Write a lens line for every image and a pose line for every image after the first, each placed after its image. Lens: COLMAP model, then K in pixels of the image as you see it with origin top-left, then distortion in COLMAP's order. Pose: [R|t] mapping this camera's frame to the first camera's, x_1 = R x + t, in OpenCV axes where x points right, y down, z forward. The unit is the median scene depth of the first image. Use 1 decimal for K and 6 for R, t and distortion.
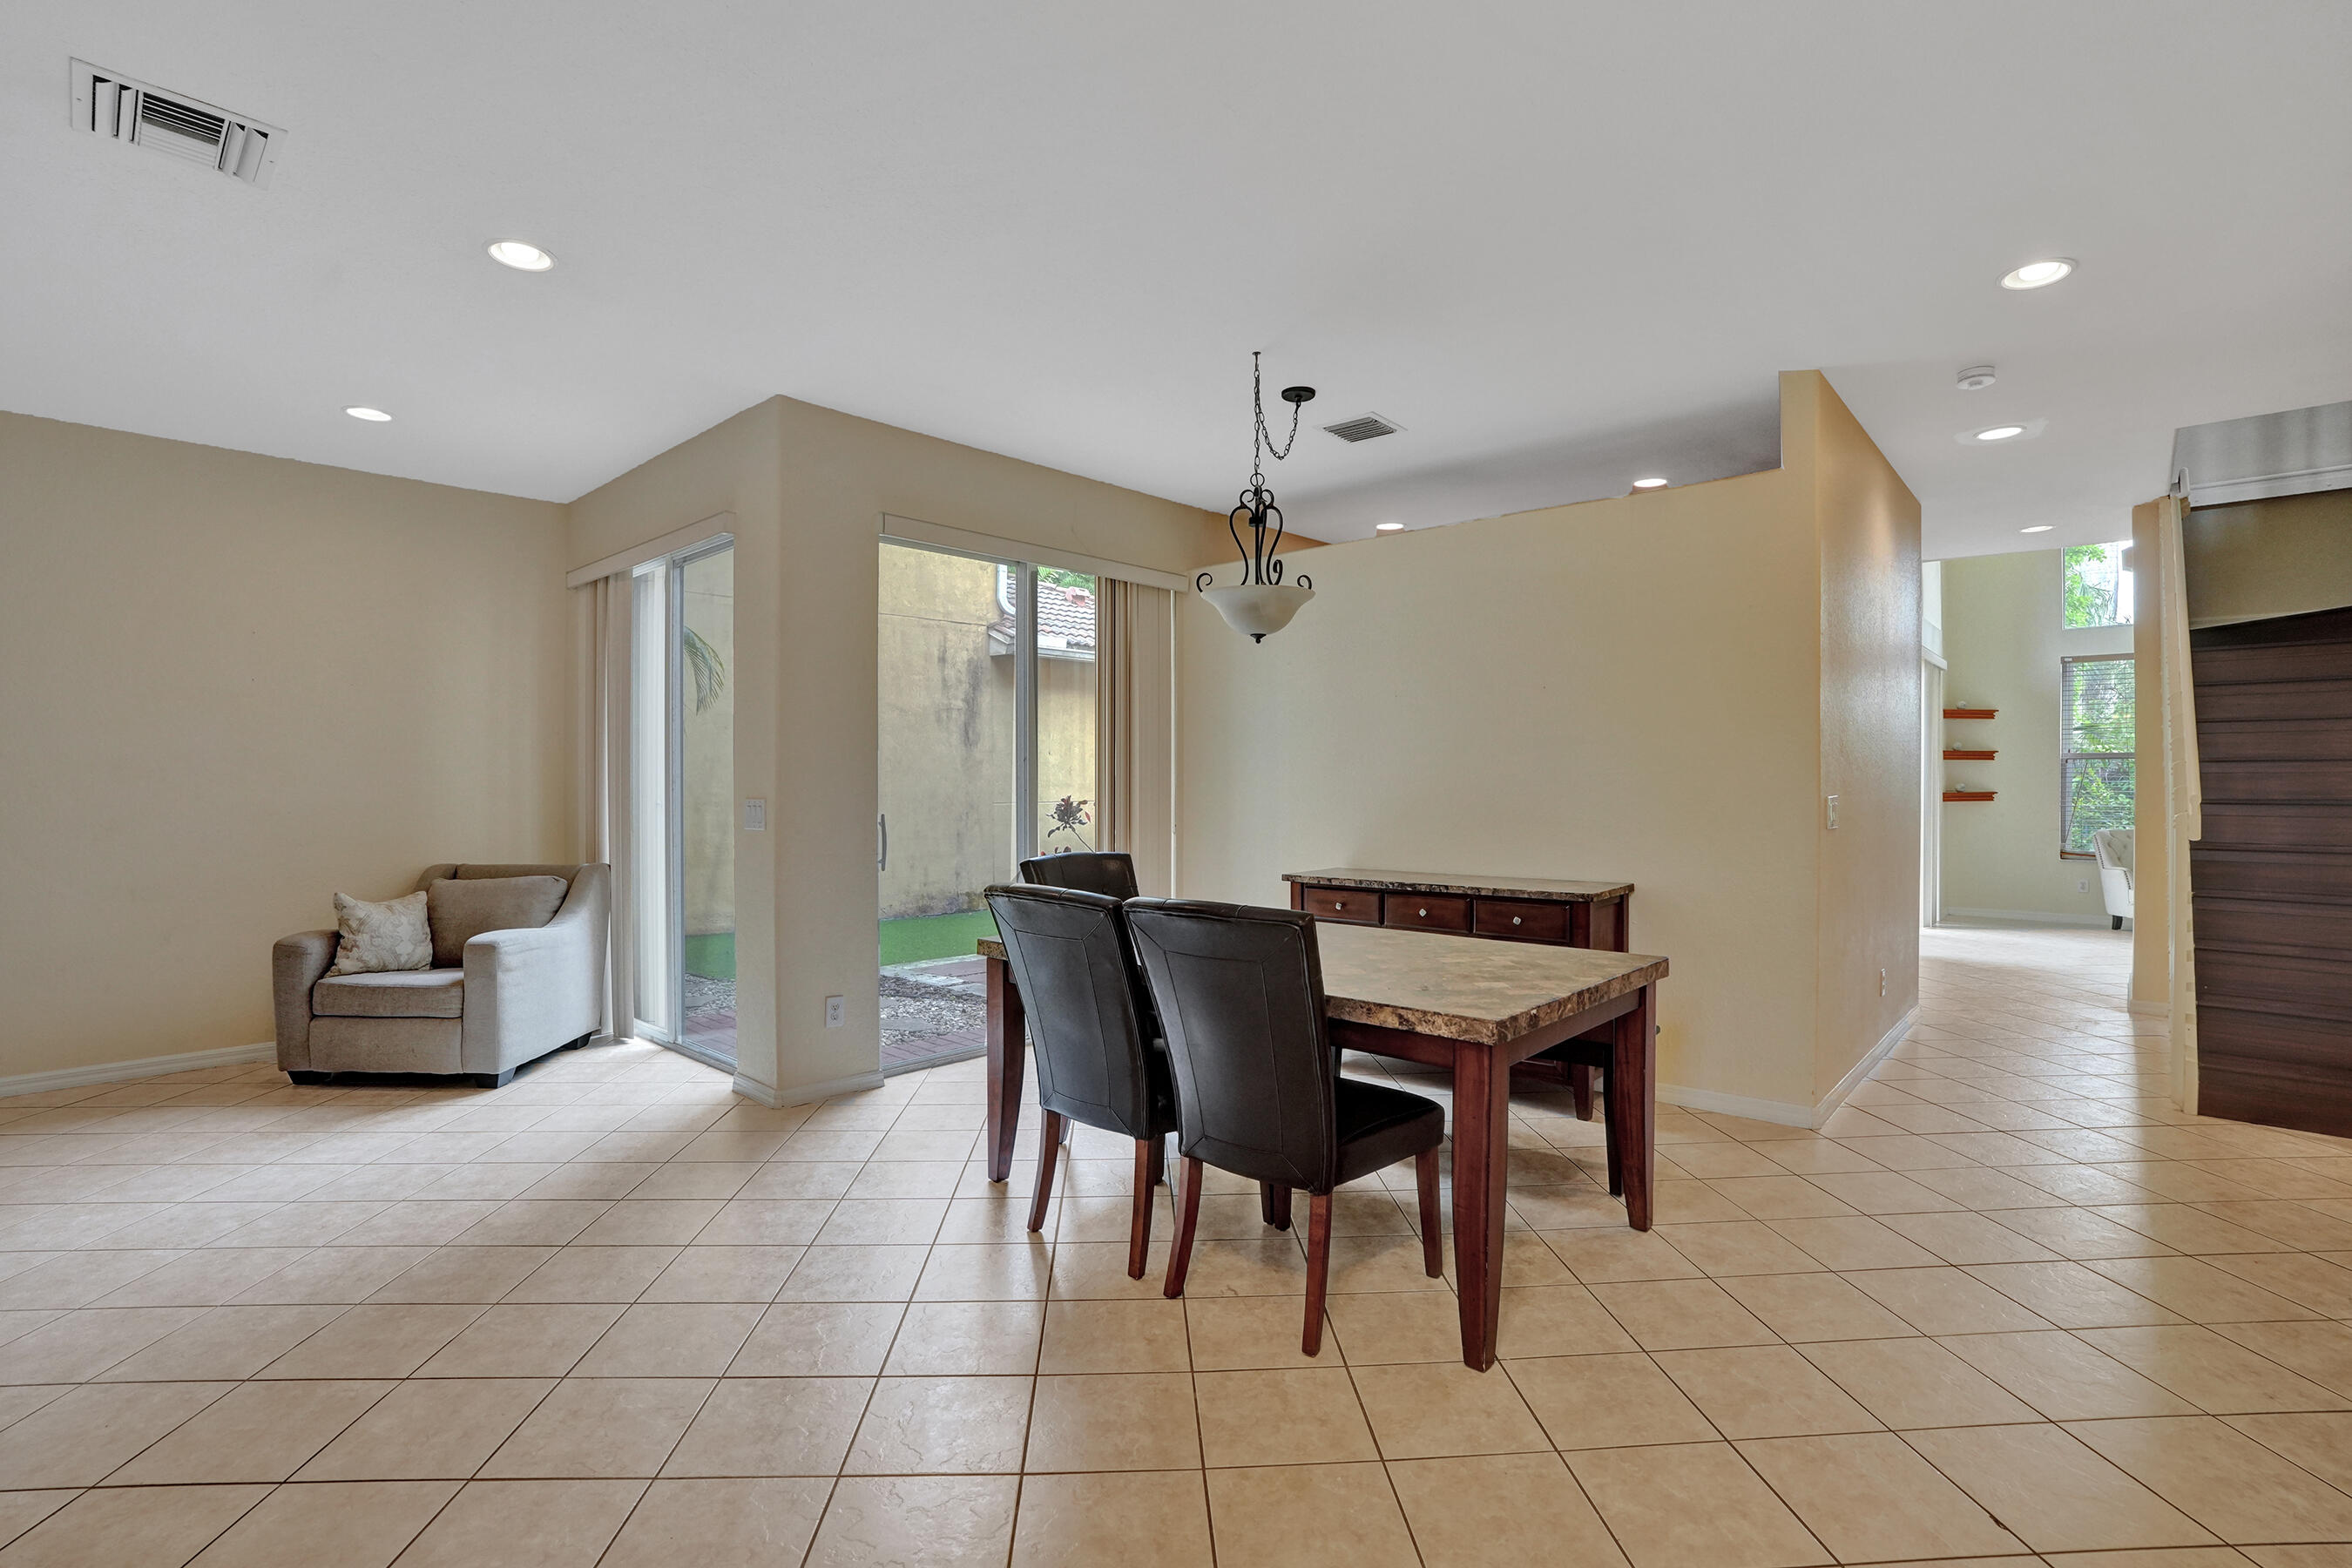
lens RADIAL K [[1129.6, 0, 1176.0], [0, 1129.6, 784.0], [0, 0, 1]] dist [-0.074737, 0.031814]
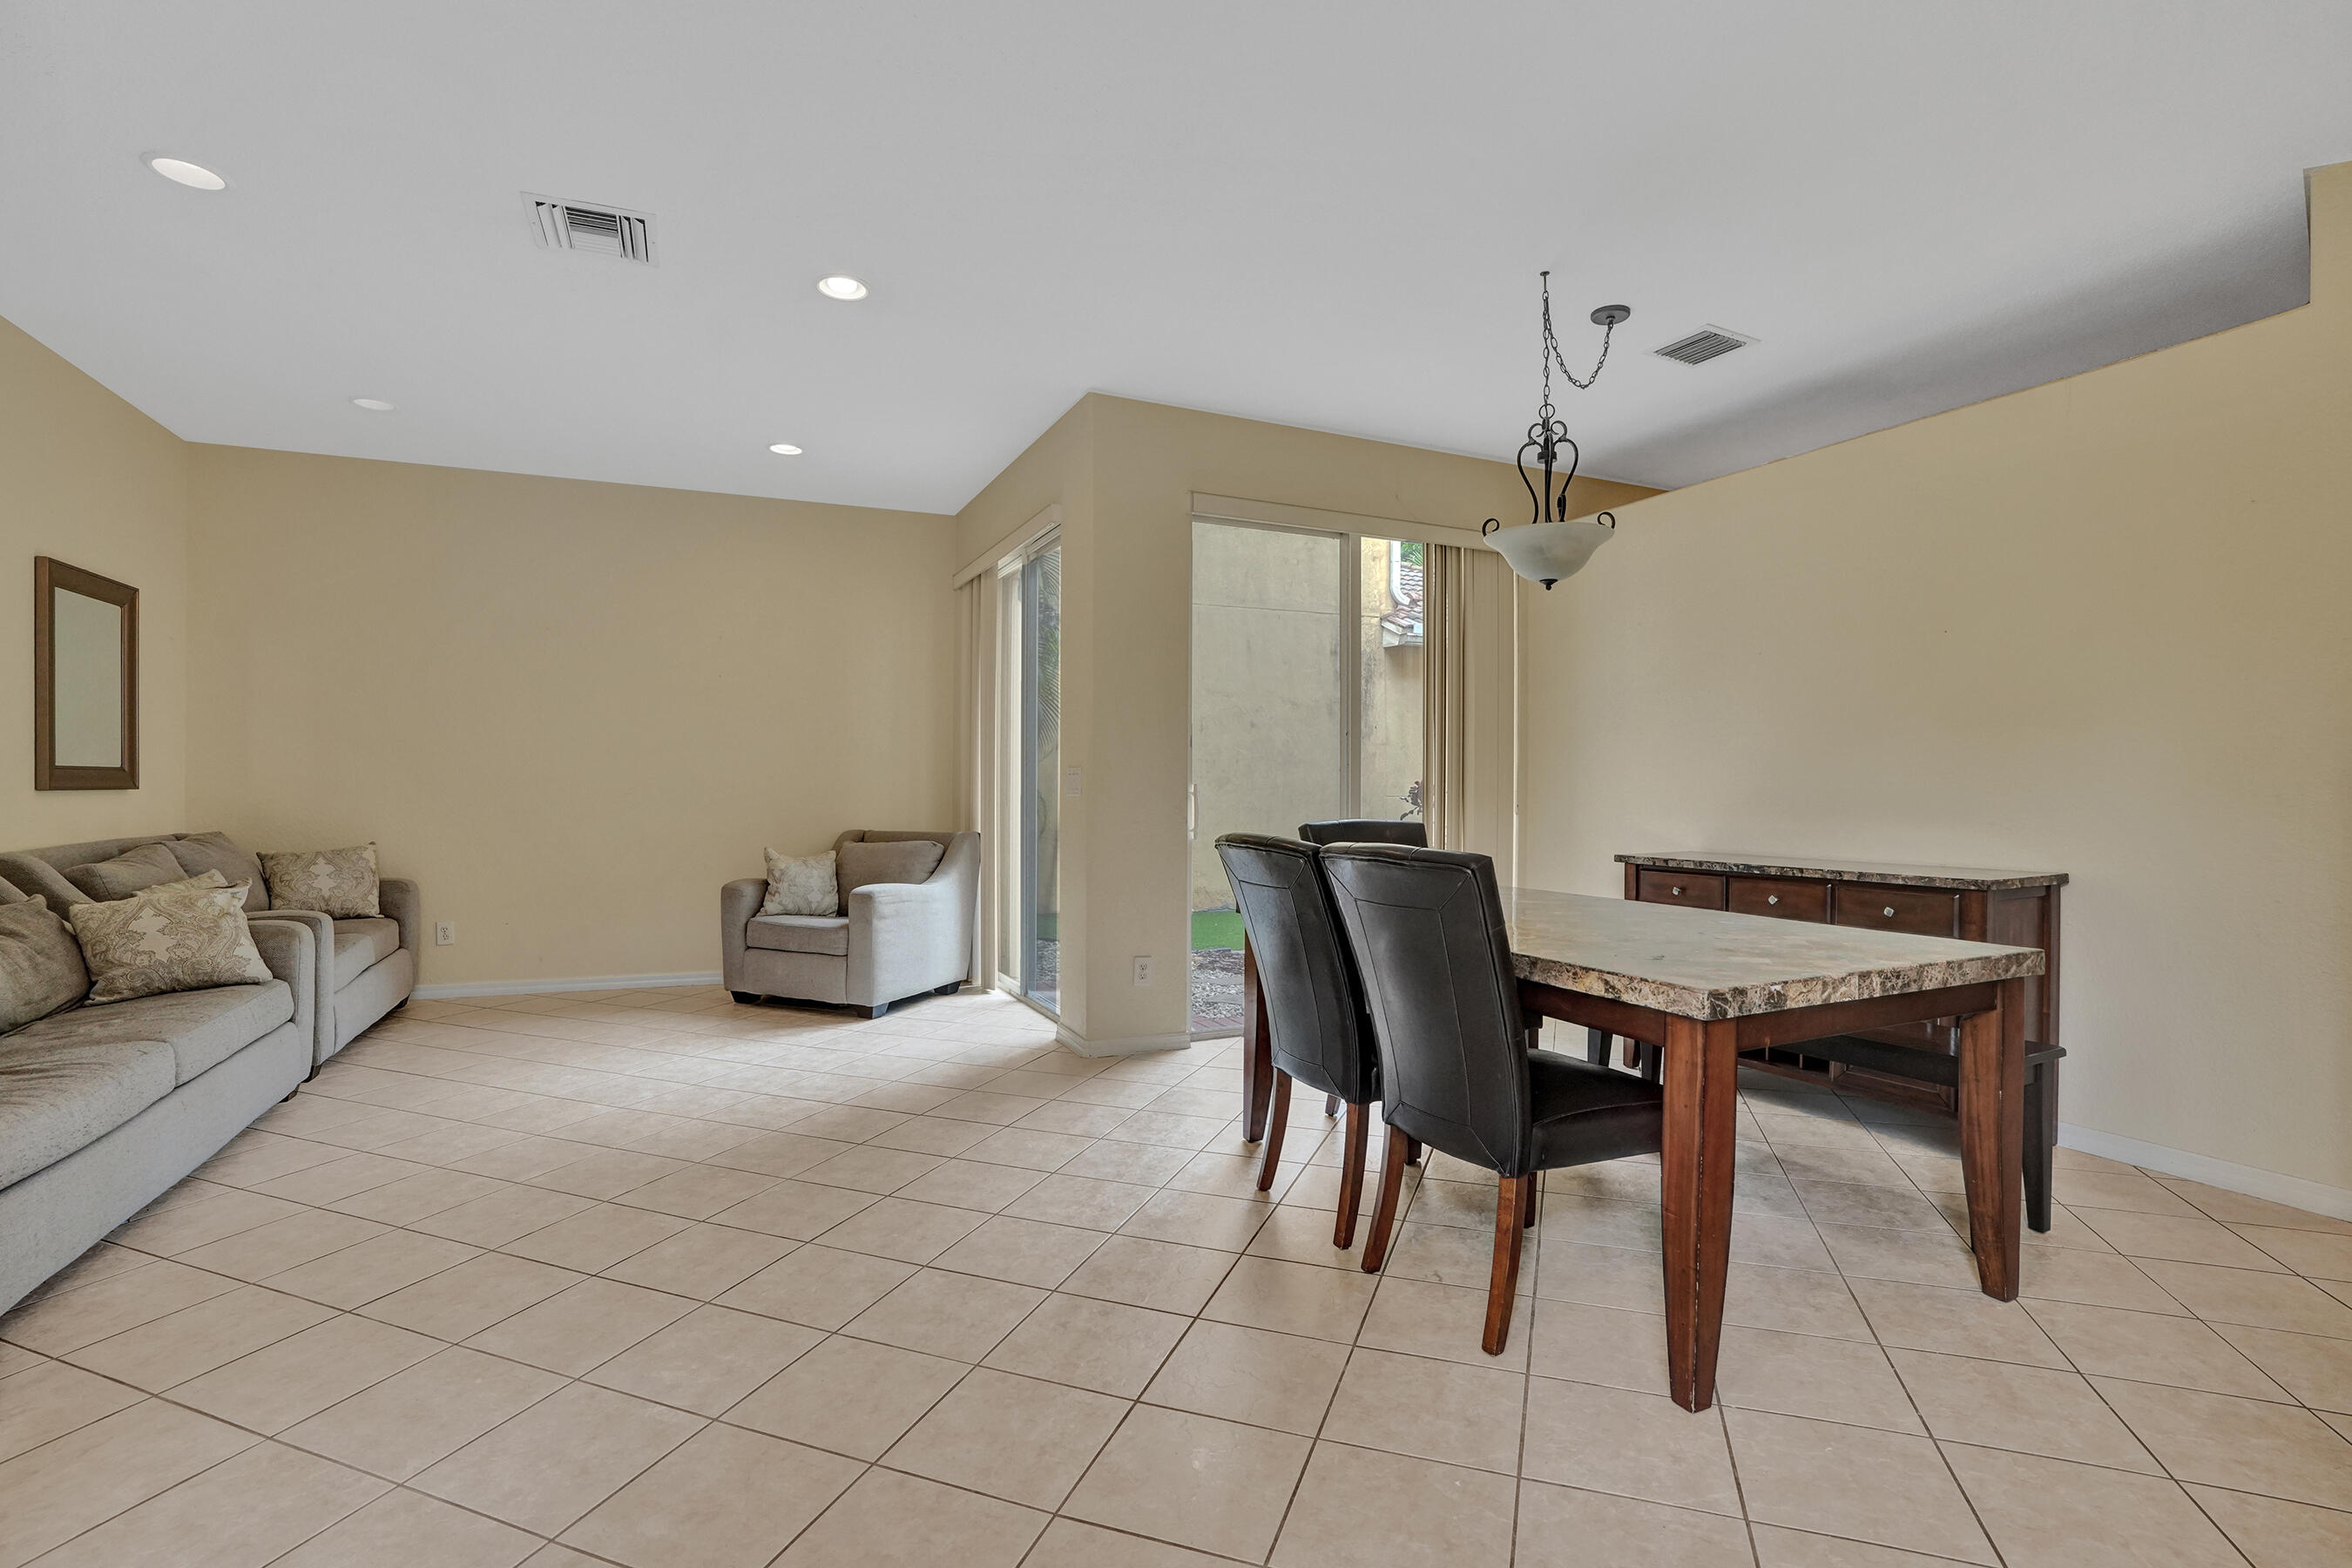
lens RADIAL K [[1129.9, 0, 1169.4], [0, 1129.9, 793.0], [0, 0, 1]] dist [-0.070618, 0.030616]
pose [[0.914853, 0.005663, -0.403748, 0.146205], [-0.006992, 0.999974, -0.001820, 0.039719], [0.403727, 0.004488, 0.914868, 0.046072]]
